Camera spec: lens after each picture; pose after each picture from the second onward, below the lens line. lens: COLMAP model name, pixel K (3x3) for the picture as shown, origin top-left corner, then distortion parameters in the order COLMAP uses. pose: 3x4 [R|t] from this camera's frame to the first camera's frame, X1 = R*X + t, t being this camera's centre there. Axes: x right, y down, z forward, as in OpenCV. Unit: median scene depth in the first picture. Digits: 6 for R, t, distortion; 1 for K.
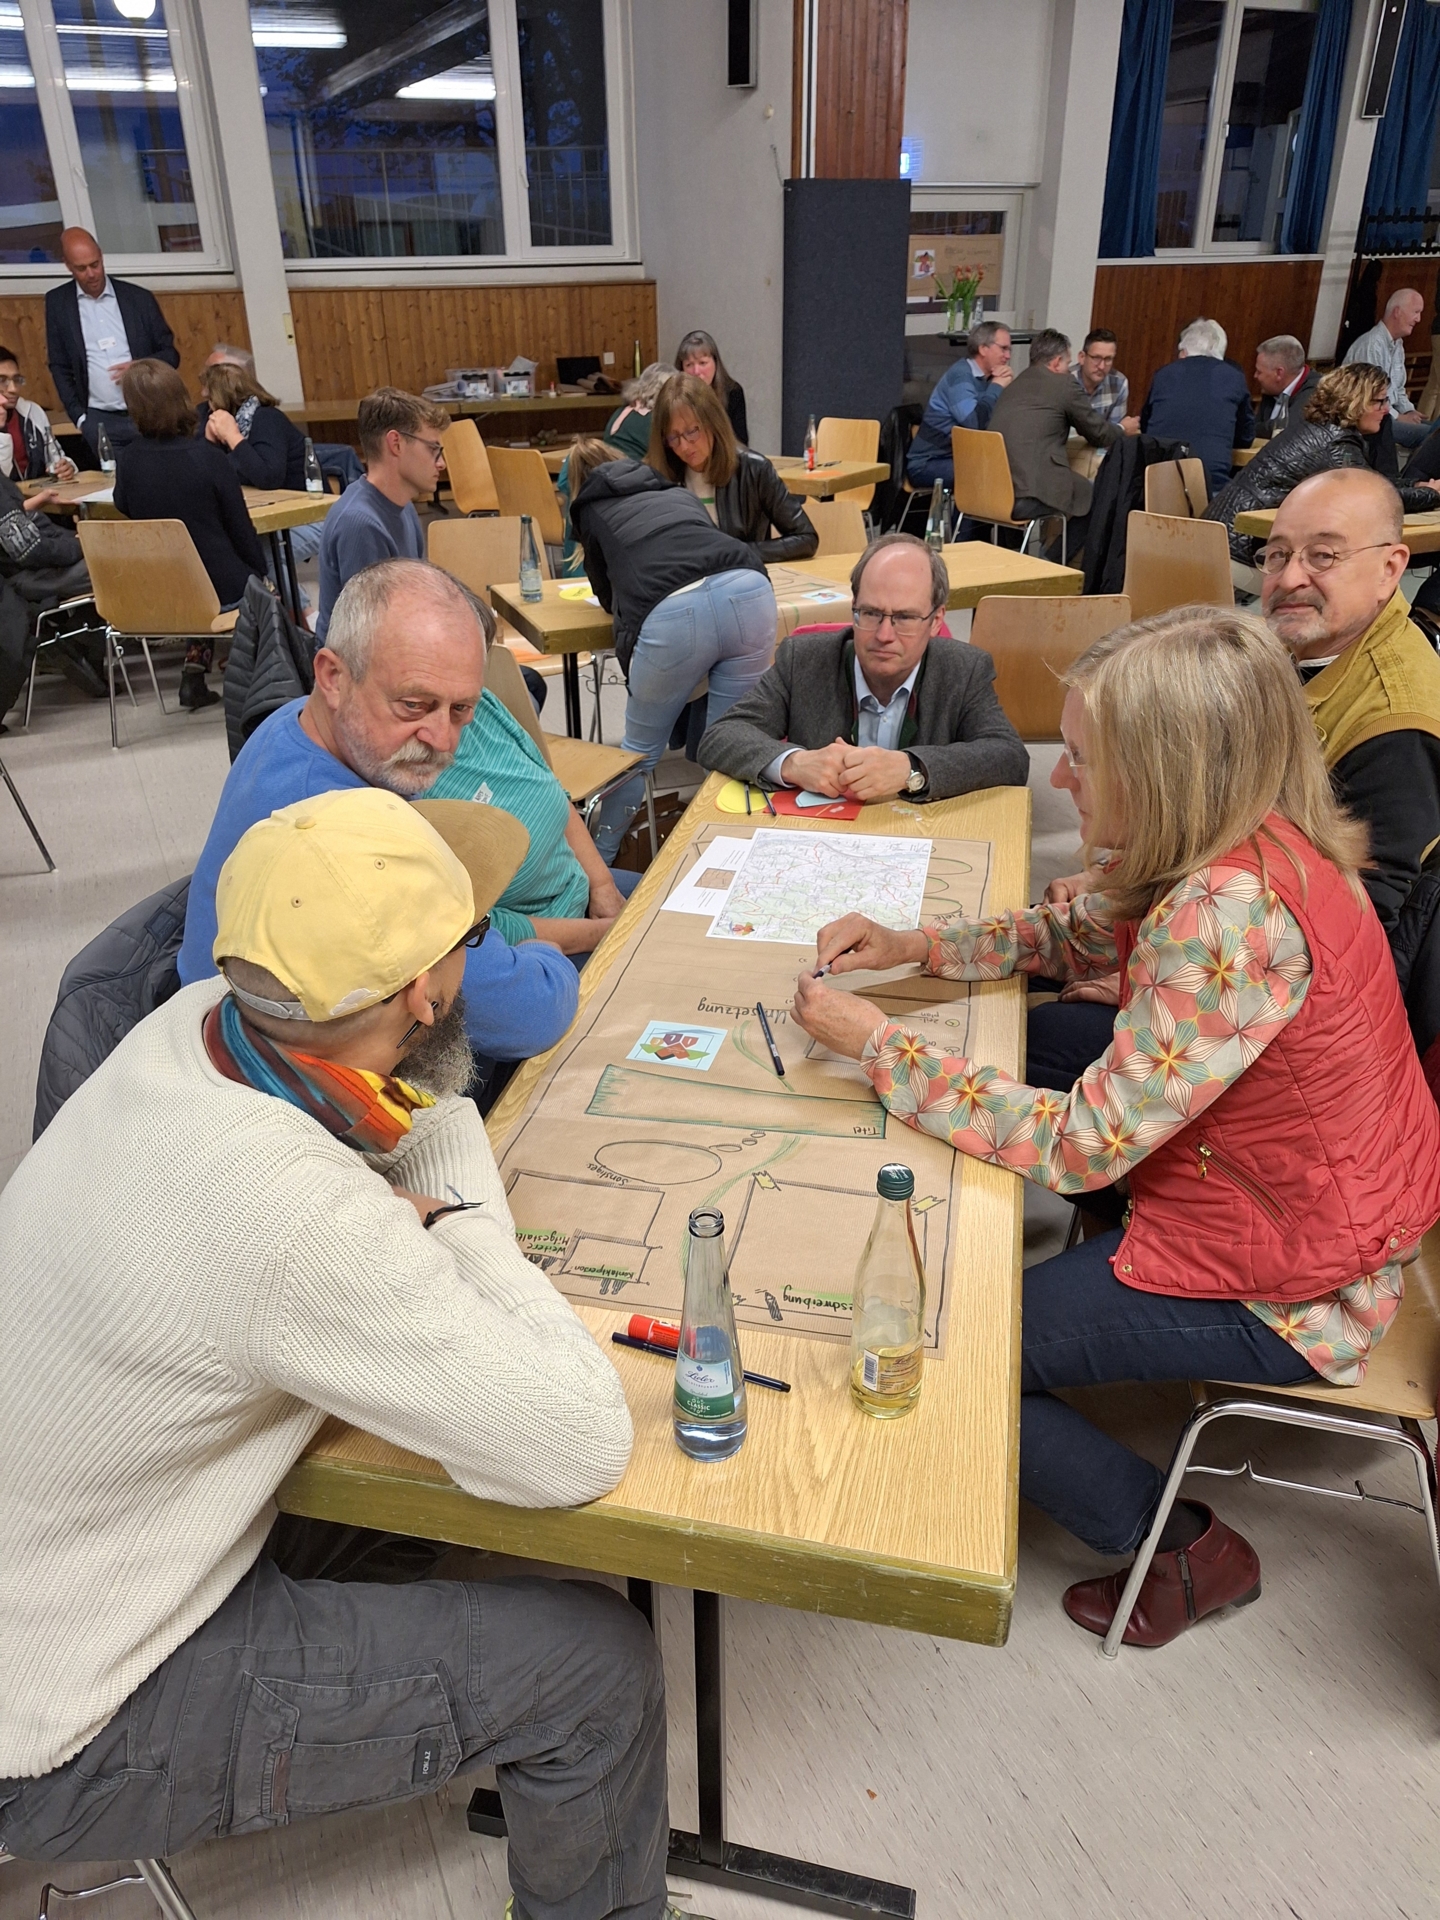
lens RADIAL K [[1305.4, 0, 720.0], [0, 1305.4, 960.0], [0, 0, 1]] dist [0.058414, -0.040628]
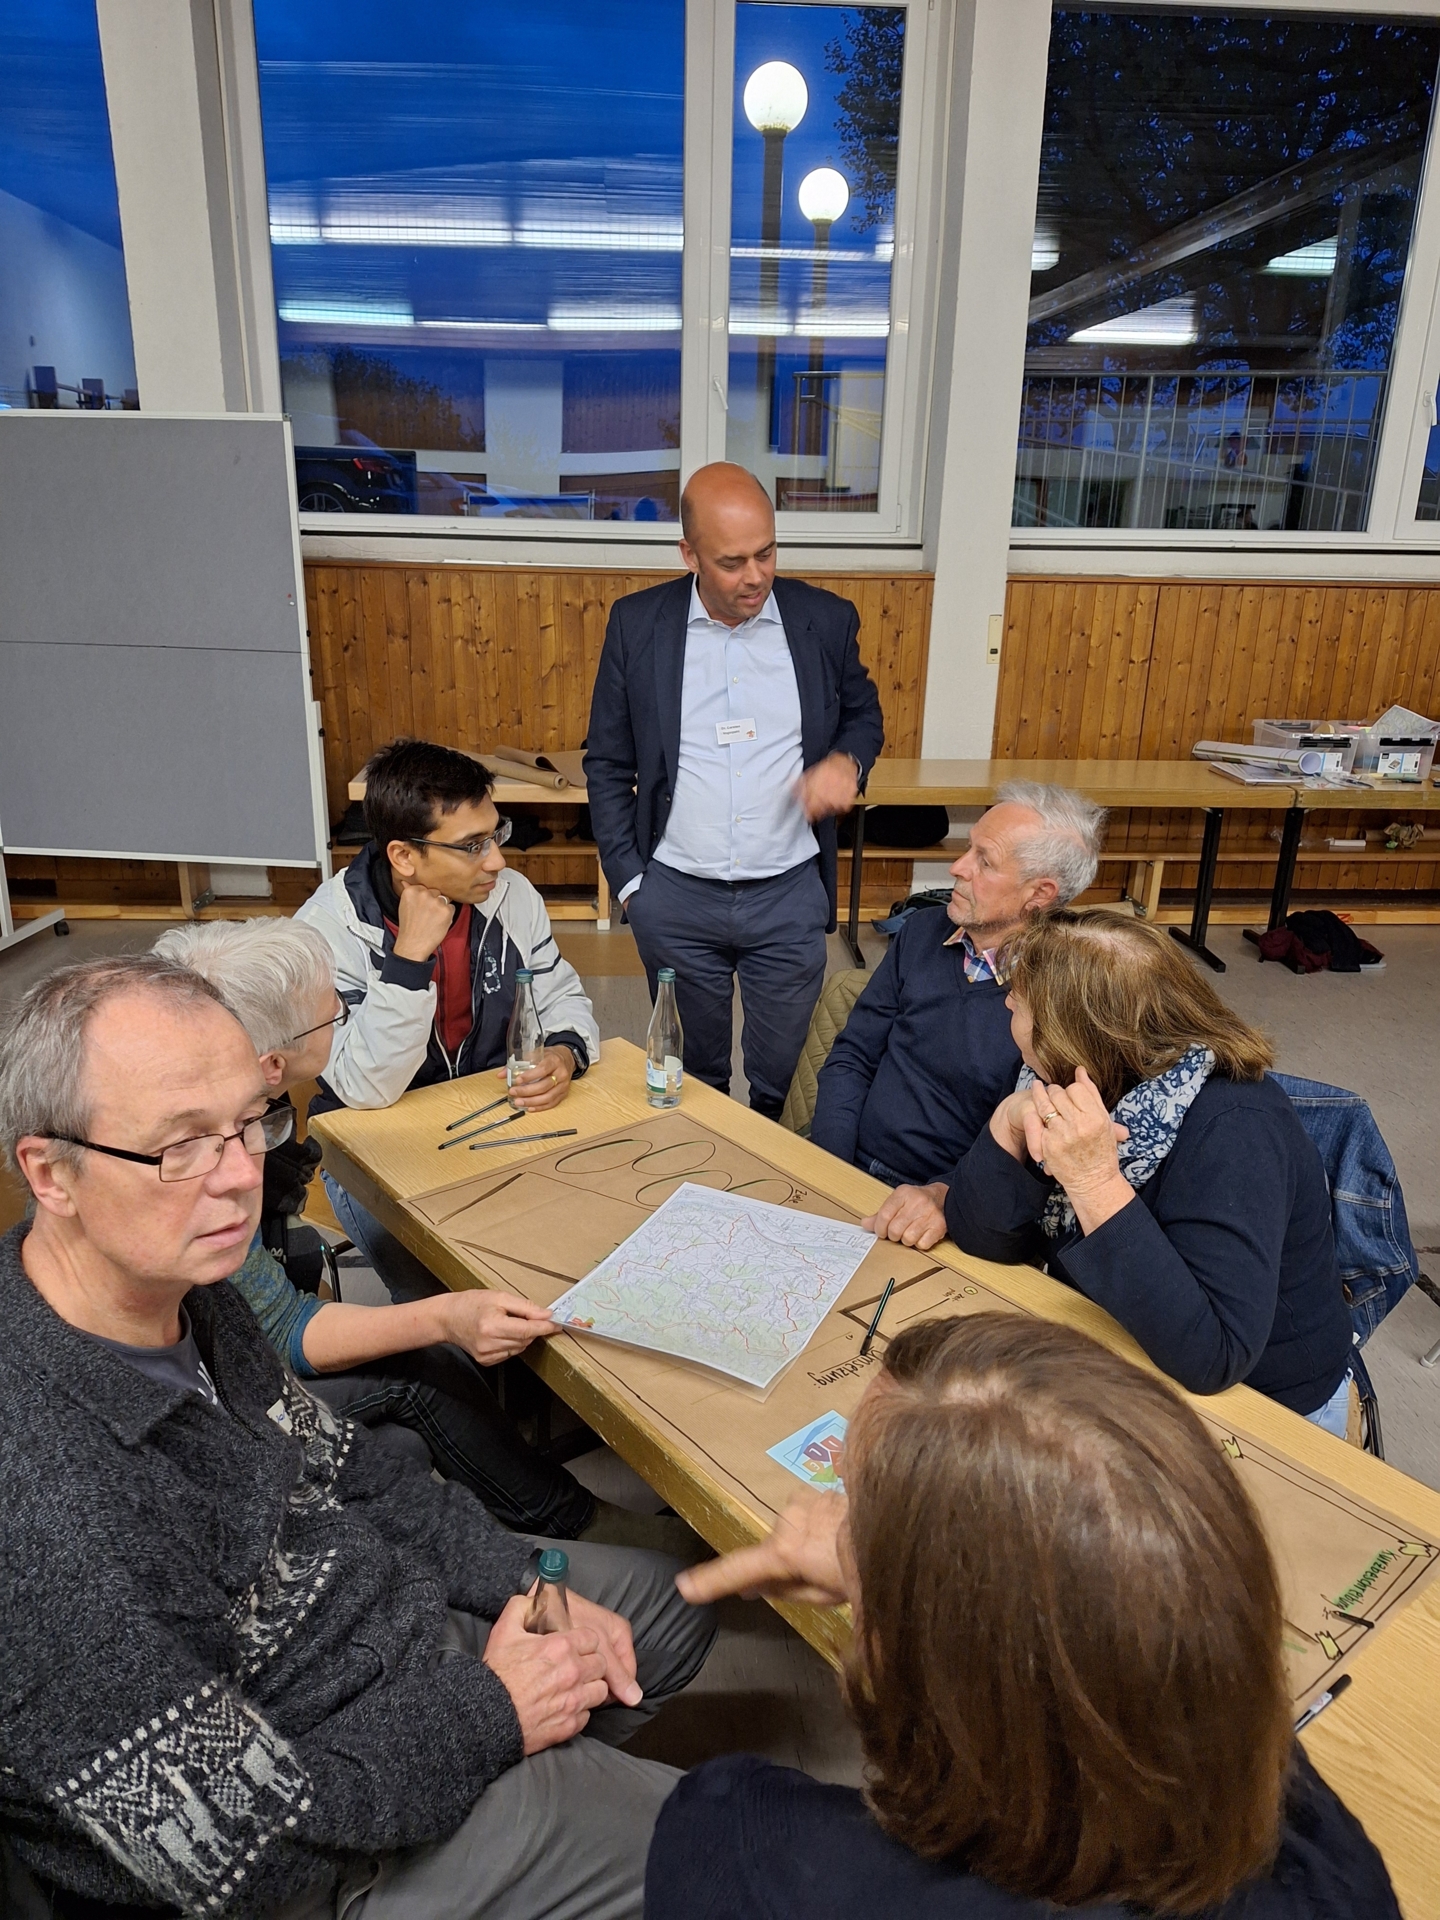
lens RADIAL K [[1305.4, 0, 720.0], [0, 1305.4, 960.0], [0, 0, 1]] dist [0.058414, -0.040628]
pose [[0.930198, 0.155478, -0.332502, -0.218677], [-0.207843, 0.969751, -0.128000, -0.233714], [0.302543, 0.188173, 0.934376, 0.437478]]
